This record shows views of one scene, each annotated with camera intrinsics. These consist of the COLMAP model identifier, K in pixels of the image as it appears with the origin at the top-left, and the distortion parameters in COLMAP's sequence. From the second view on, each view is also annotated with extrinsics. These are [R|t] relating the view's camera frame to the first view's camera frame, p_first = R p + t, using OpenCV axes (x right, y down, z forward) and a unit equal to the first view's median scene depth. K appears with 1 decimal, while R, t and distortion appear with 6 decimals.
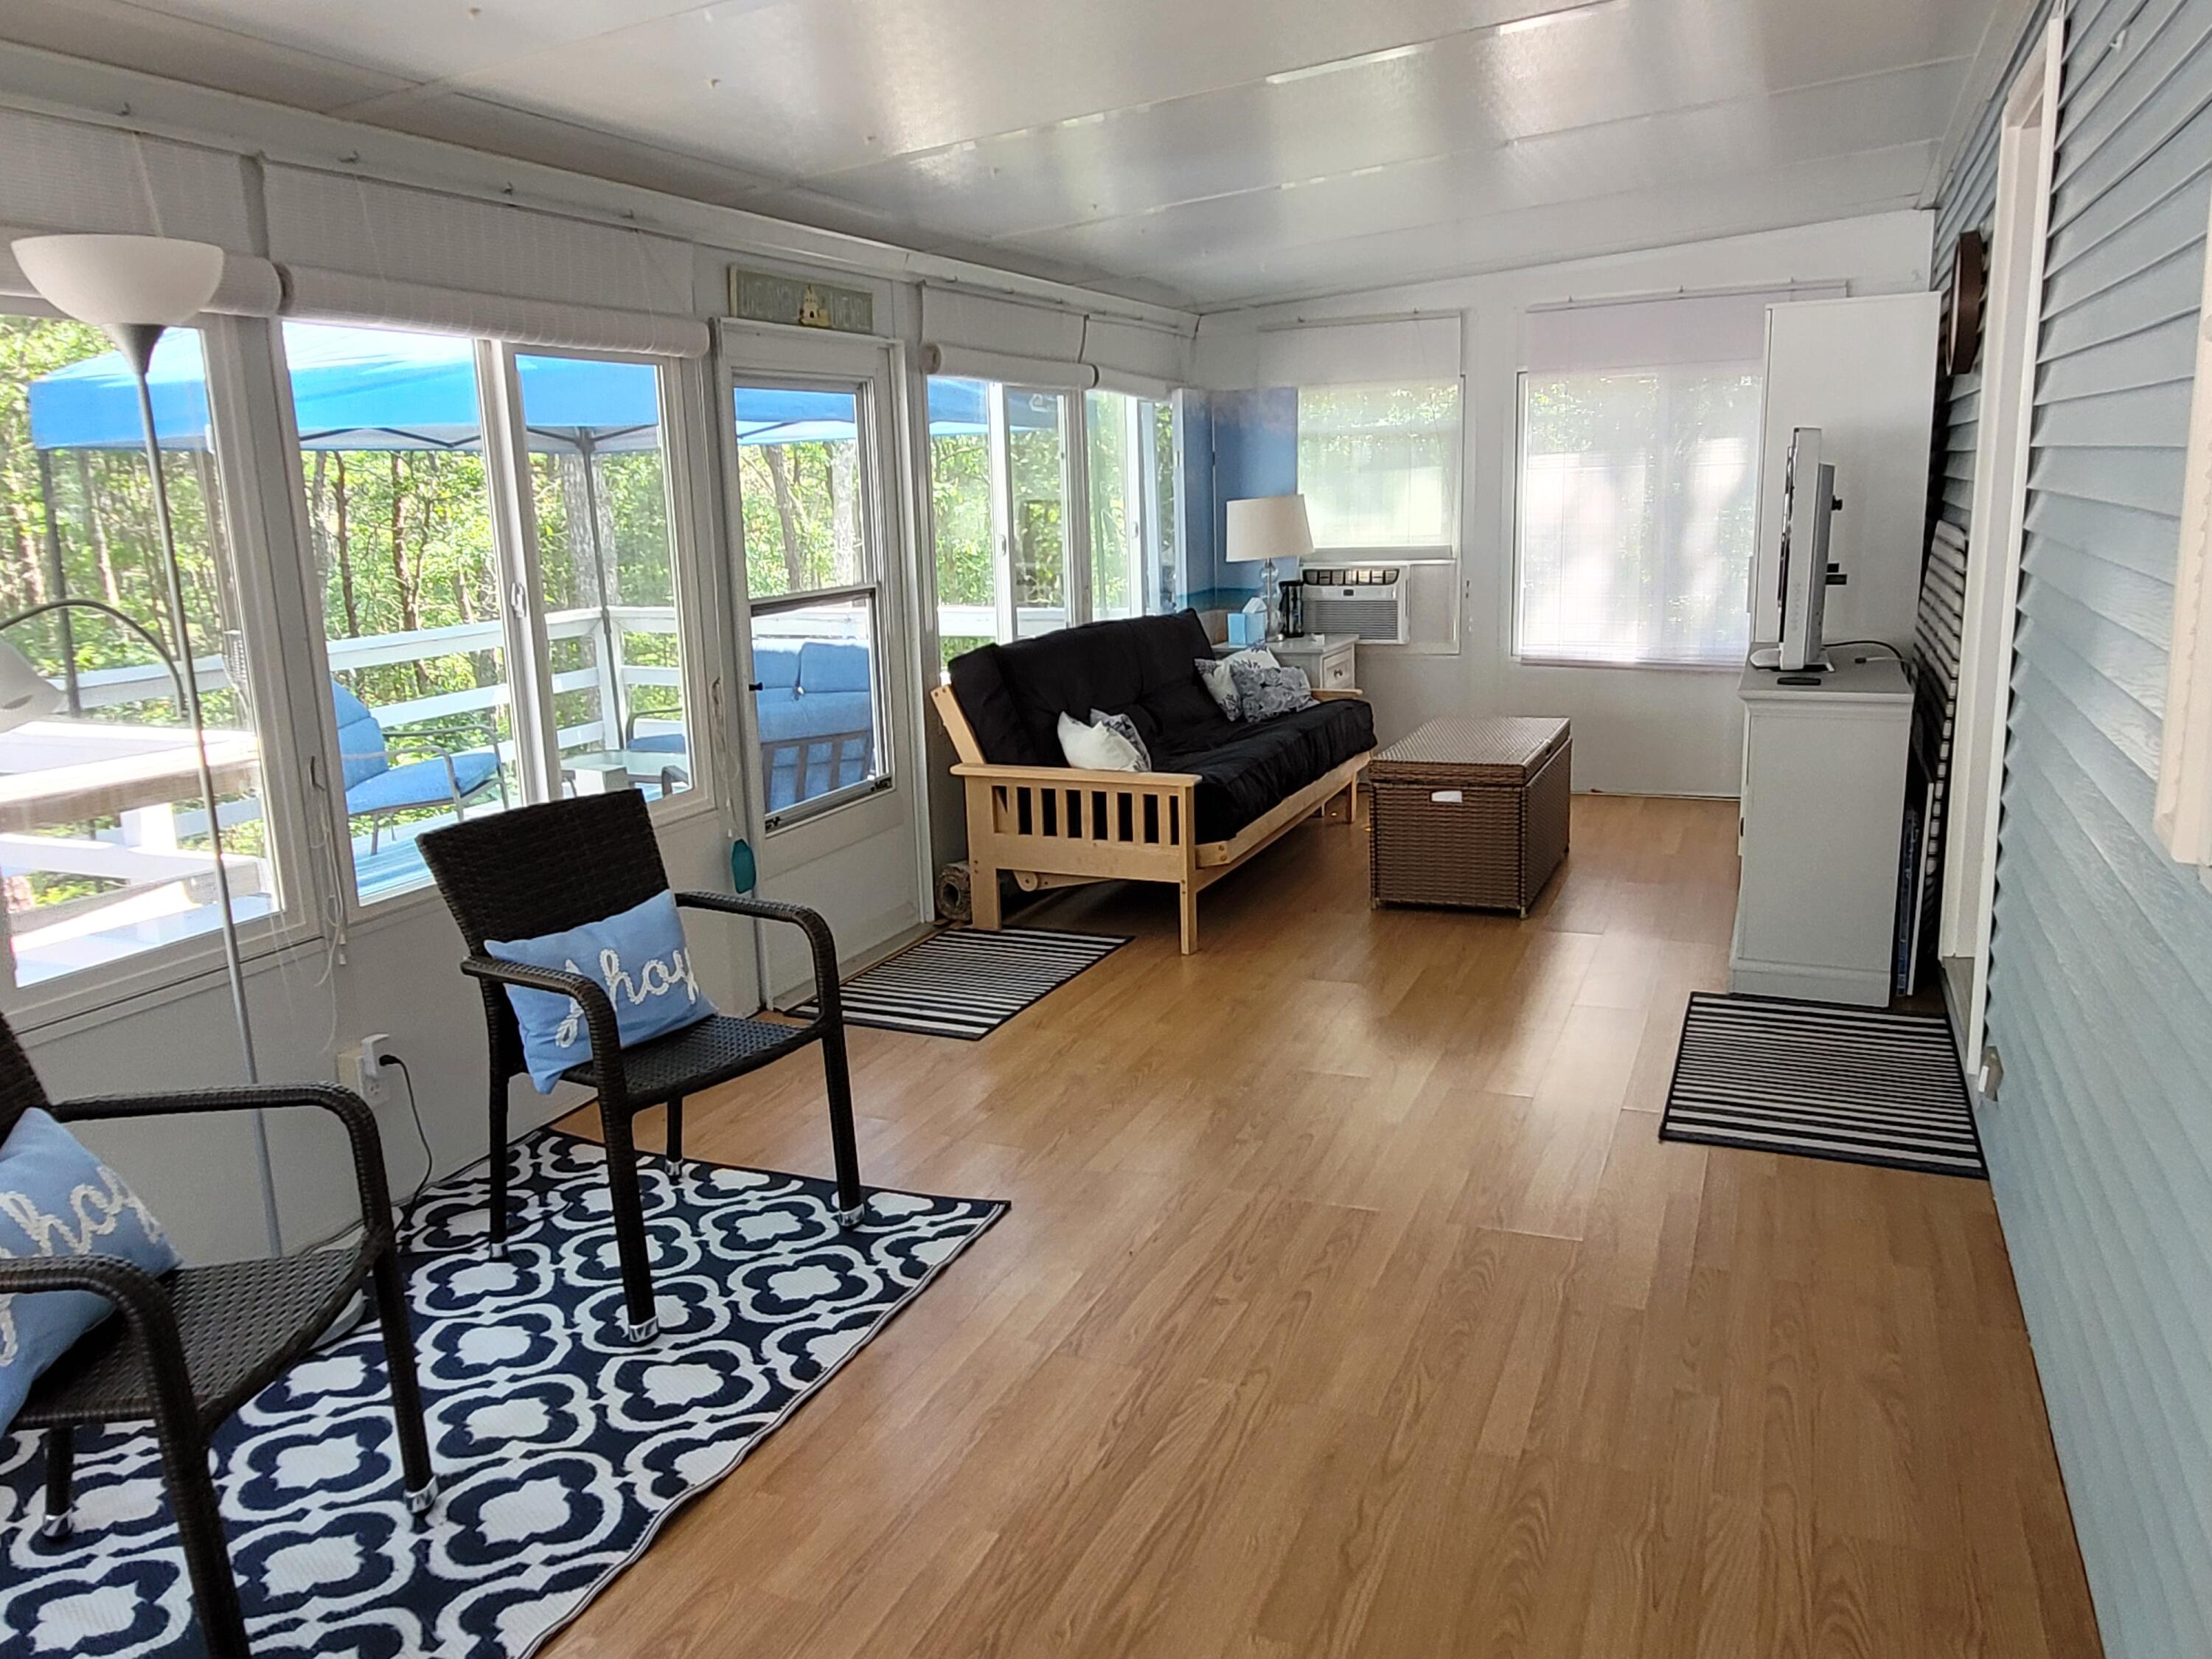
lens RADIAL K [[1638.3, 0, 1106.0], [0, 1638.3, 829.5], [0, 0, 1]] dist [0.007539, -0.000729]
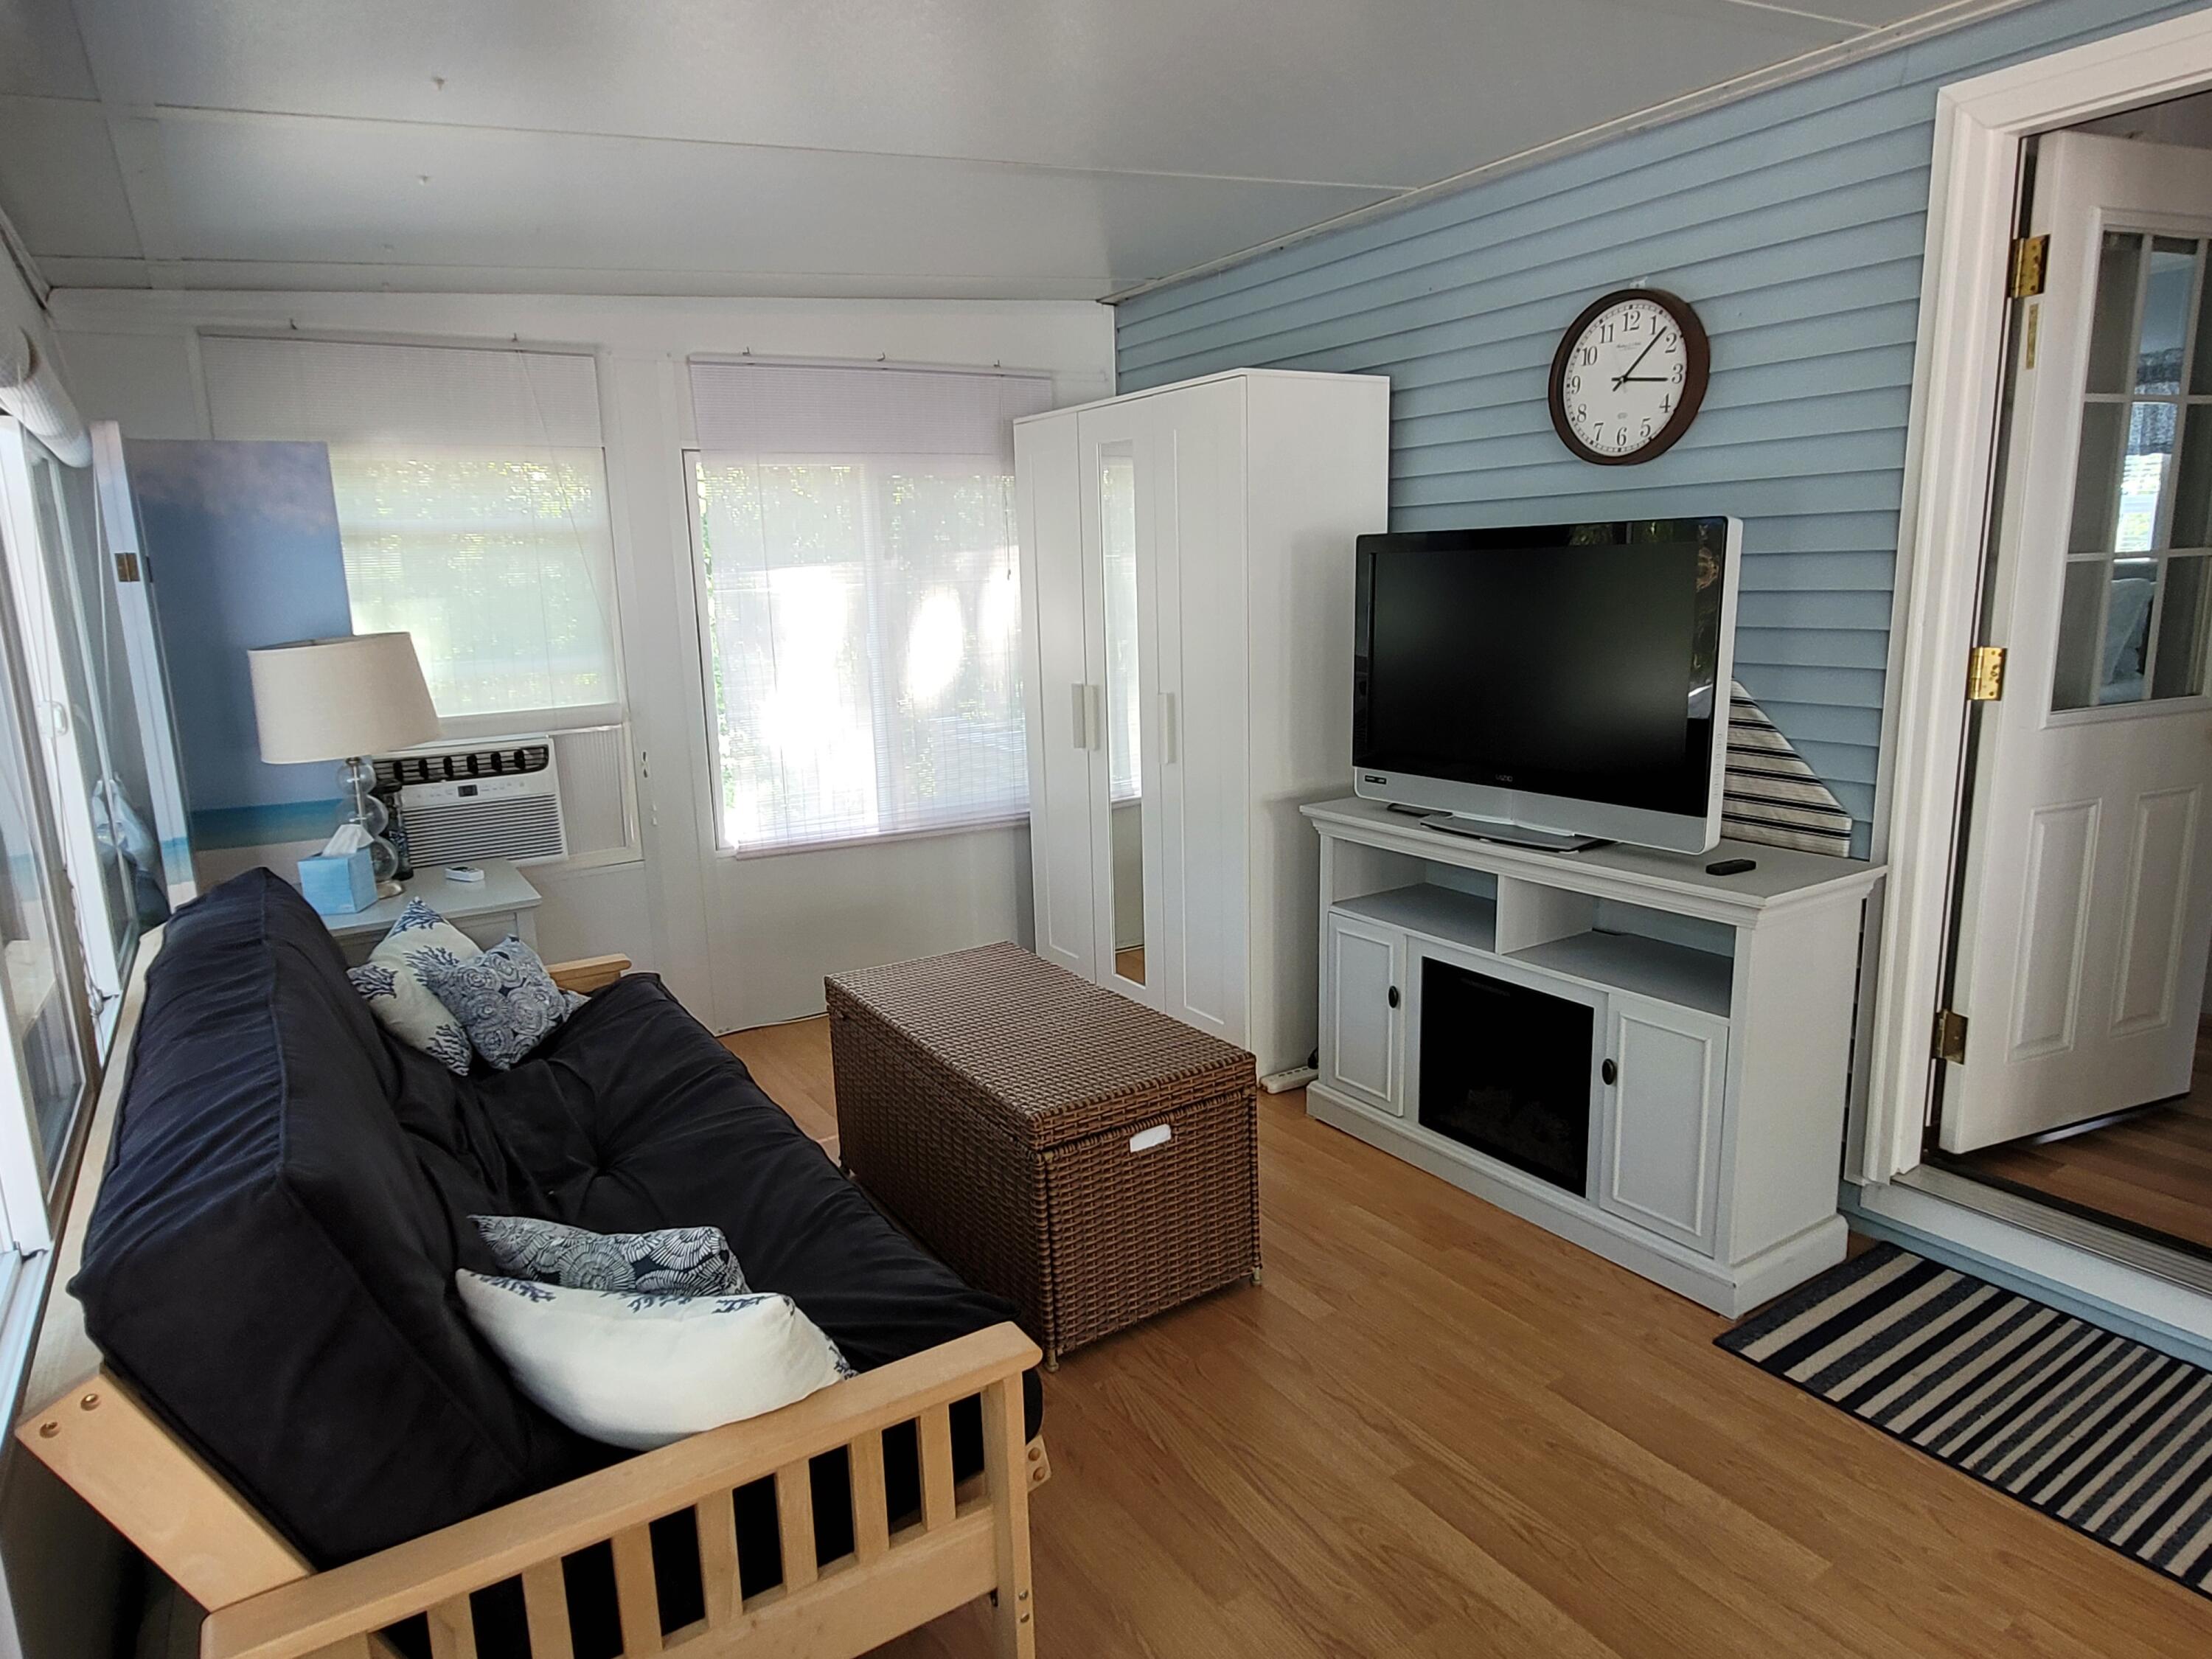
lens RADIAL K [[1319.5, 0, 1076.8], [0, 1319.5, 823.1], [0, 0, 1]] dist [-0.000375, 0.015057]
pose [[0.564548, -0.143995, 0.812743, -0.128114], [0.188682, 0.981107, 0.042763, -0.117112], [-0.803545, 0.129208, 0.581051, 0.564842]]
